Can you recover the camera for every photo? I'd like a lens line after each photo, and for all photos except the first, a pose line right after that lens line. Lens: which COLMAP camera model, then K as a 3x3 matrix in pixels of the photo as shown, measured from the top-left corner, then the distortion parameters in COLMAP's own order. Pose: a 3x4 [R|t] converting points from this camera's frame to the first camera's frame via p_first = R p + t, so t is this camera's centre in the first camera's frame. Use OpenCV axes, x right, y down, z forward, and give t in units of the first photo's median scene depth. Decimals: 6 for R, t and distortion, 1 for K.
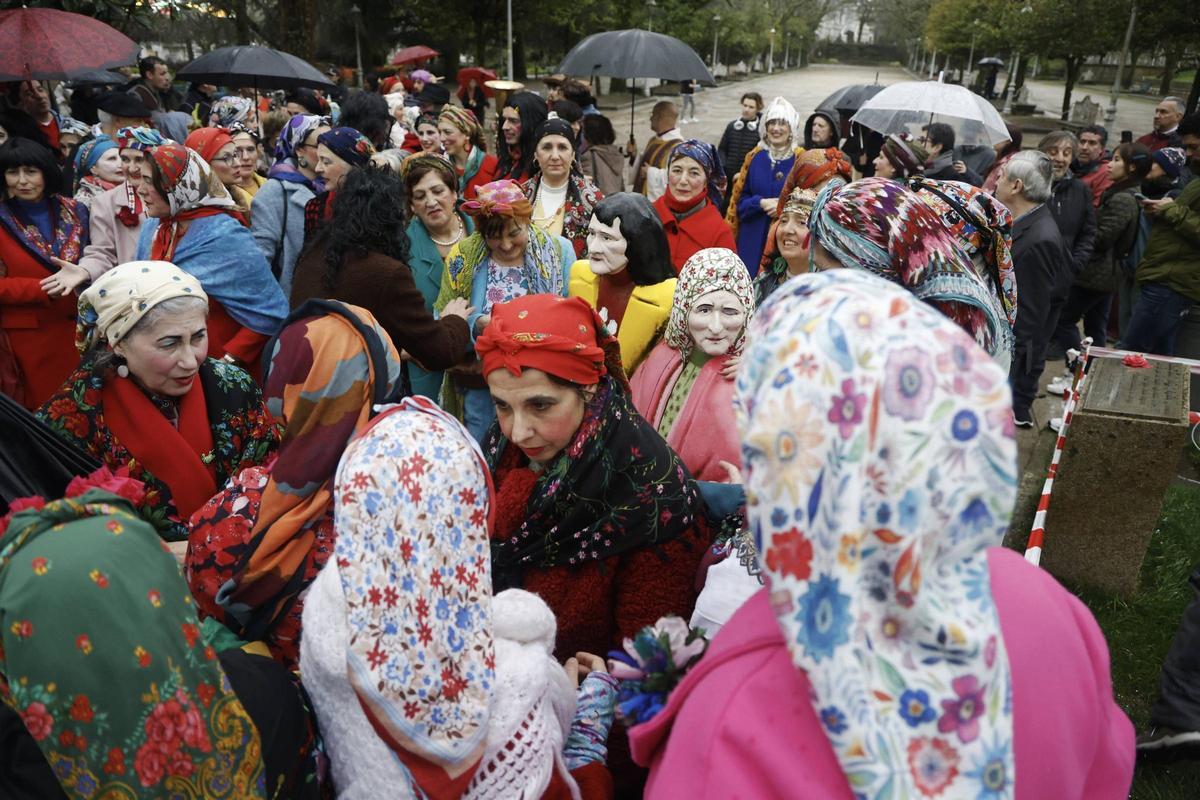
lens RADIAL K [[854.5, 0, 598.5], [0, 854.5, 399.6], [0, 0, 1]] dist [-0.091577, 0.071317]
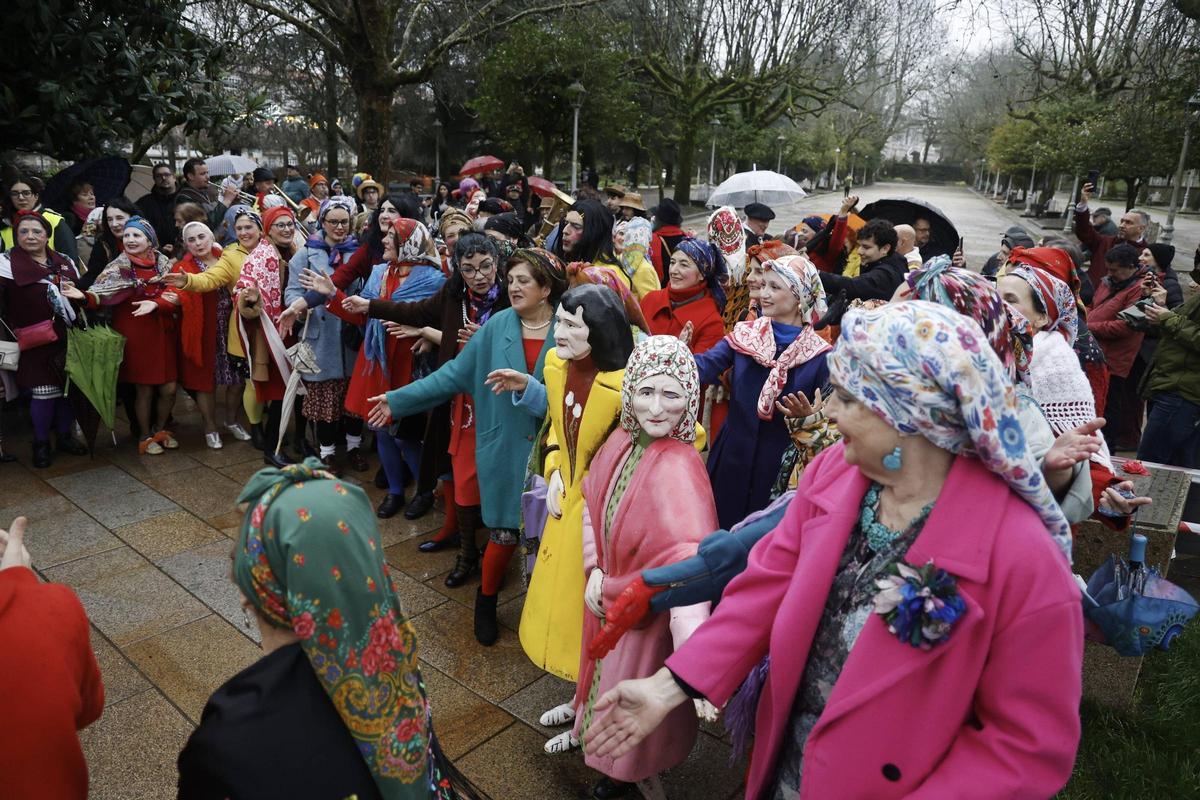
lens RADIAL K [[849.5, 0, 600.0], [0, 849.5, 400.0], [0, 0, 1]] dist [-0.085435, 0.065966]
pose [[0.996517, 0.036479, -0.074985, 0.128789], [-0.045346, 0.991717, -0.120169, 0.027621], [0.069980, 0.123151, 0.989917, -0.029806]]
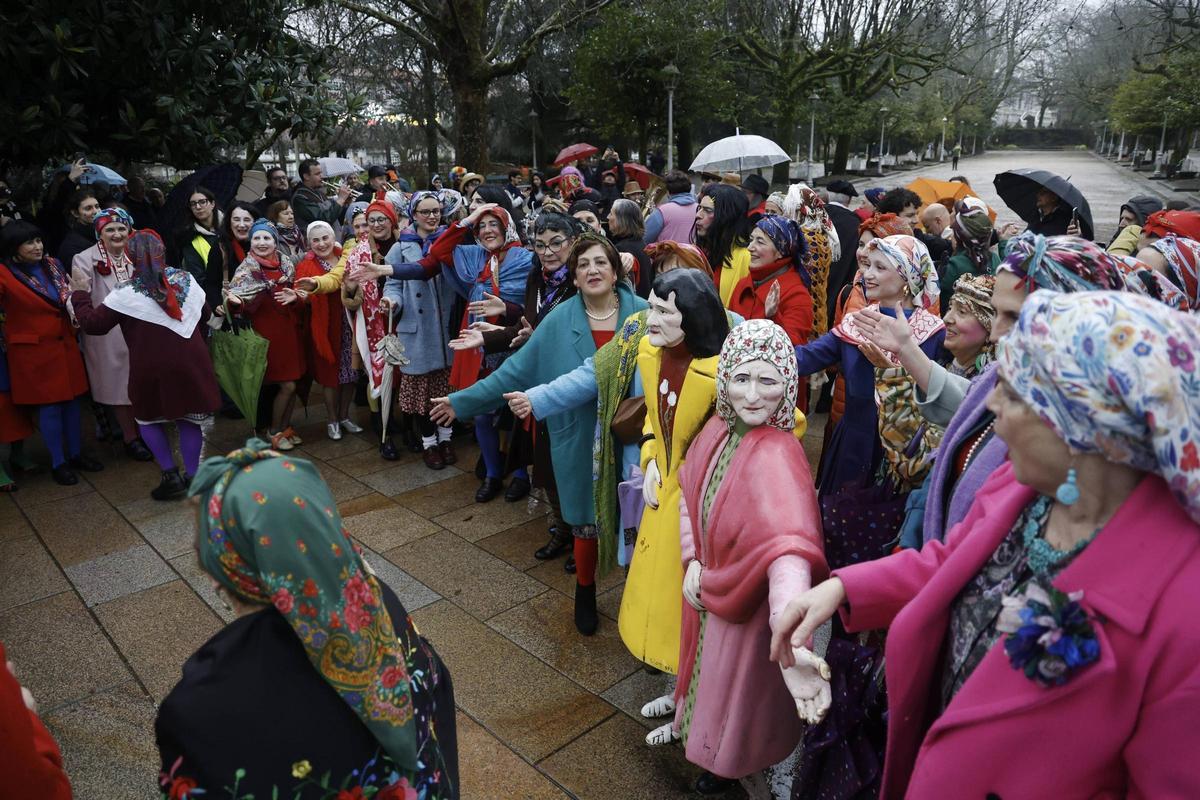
lens RADIAL K [[849.5, 0, 600.0], [0, 849.5, 400.0], [0, 0, 1]] dist [-0.085435, 0.065966]
pose [[0.980892, 0.018421, -0.193681, 0.136100], [-0.038084, 0.994428, -0.098294, 0.021111], [0.190791, 0.103792, 0.976128, -0.008213]]
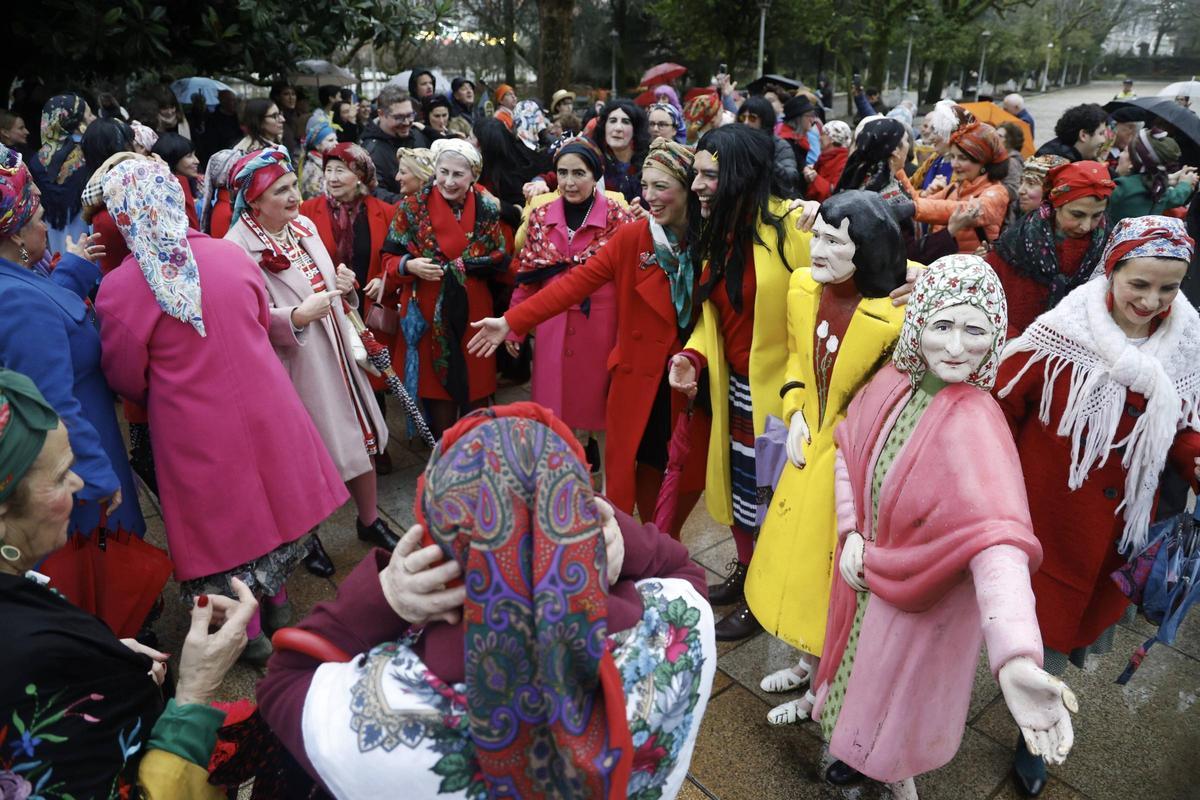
lens RADIAL K [[849.5, 0, 600.0], [0, 849.5, 400.0], [0, 0, 1]] dist [-0.085435, 0.065966]
pose [[0.961662, 0.075318, -0.263691, 0.020812], [-0.081253, 0.996625, -0.011659, 0.002556], [0.261923, 0.032638, 0.964537, 0.107038]]
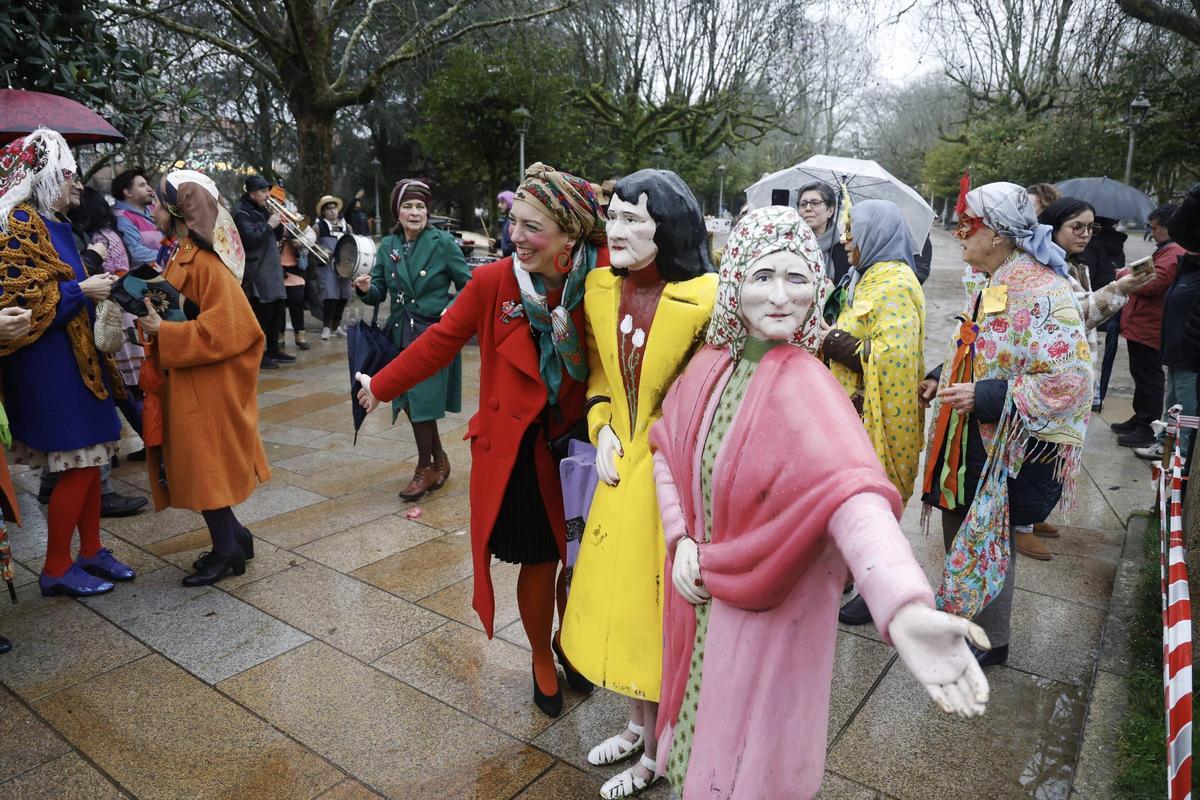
lens RADIAL K [[853.2, 0, 597.2], [0, 853.2, 394.5], [0, 0, 1]] dist [-0.087769, 0.065318]
pose [[0.999825, -0.011411, -0.014850, -0.011951], [0.008610, 0.984241, -0.176621, 0.114836], [0.016632, 0.176462, 0.984167, 0.237350]]
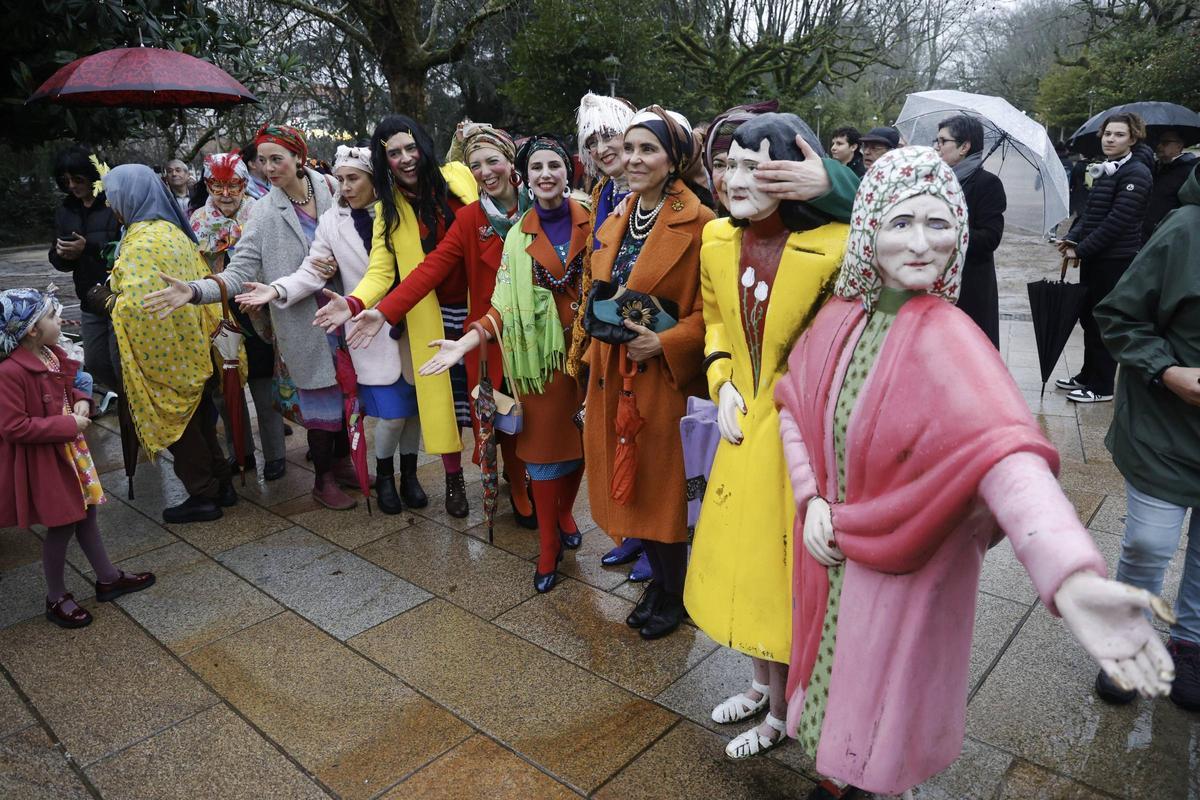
lens RADIAL K [[854.5, 0, 598.5], [0, 854.5, 399.6], [0, 0, 1]] dist [-0.091577, 0.071317]
pose [[0.991391, -0.031115, -0.127187, -0.037087], [0.016138, 0.992985, -0.117134, 0.105754], [0.129940, 0.114073, 0.984938, 0.252516]]
